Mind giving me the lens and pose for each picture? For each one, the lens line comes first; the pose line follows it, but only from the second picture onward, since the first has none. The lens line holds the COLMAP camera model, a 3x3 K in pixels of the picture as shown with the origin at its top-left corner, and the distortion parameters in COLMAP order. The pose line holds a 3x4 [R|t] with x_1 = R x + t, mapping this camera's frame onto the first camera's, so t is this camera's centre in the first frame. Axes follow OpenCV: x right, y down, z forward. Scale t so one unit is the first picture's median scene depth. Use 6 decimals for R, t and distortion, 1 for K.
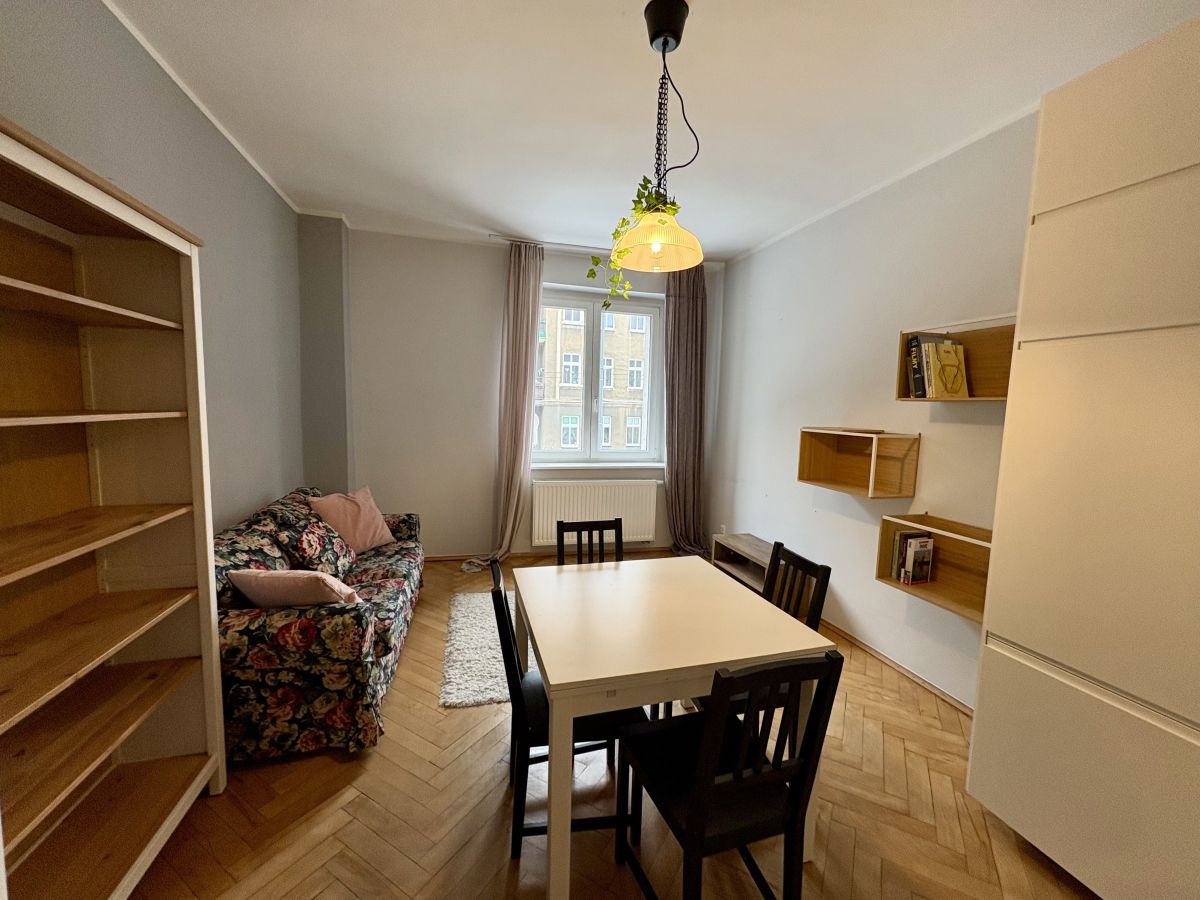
lens RADIAL K [[478.0, 0, 601.3], [0, 478.0, 447.6], [0, 0, 1]] dist [-0.005656, 0.000033]
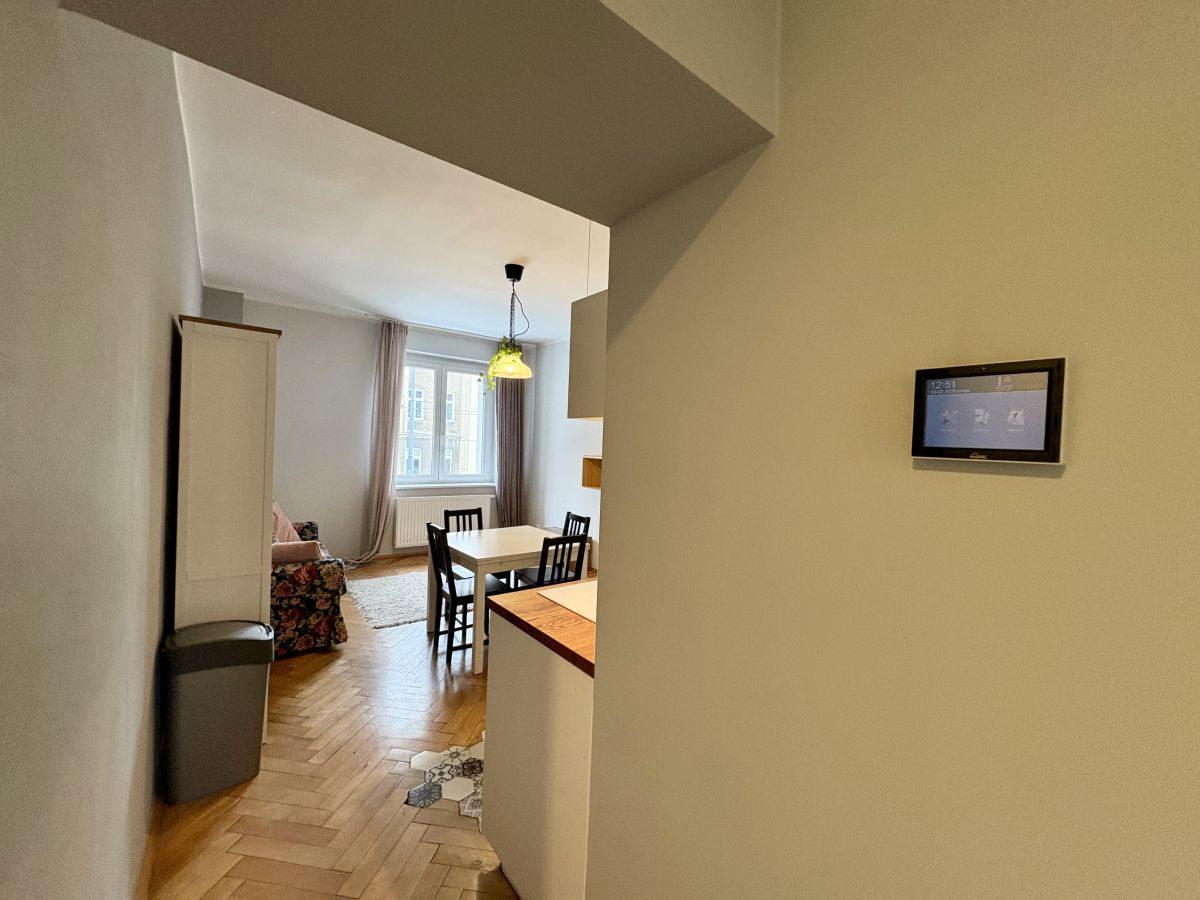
lens RADIAL K [[478.0, 0, 600.1], [0, 478.0, 451.4], [0, 0, 1]] dist [-0.005656, 0.000033]
pose [[0.922905, 0.000888, 0.385026, -0.293600], [0.021945, 0.998250, -0.054905, 0.059463], [-0.384401, 0.059122, 0.921271, -0.958127]]
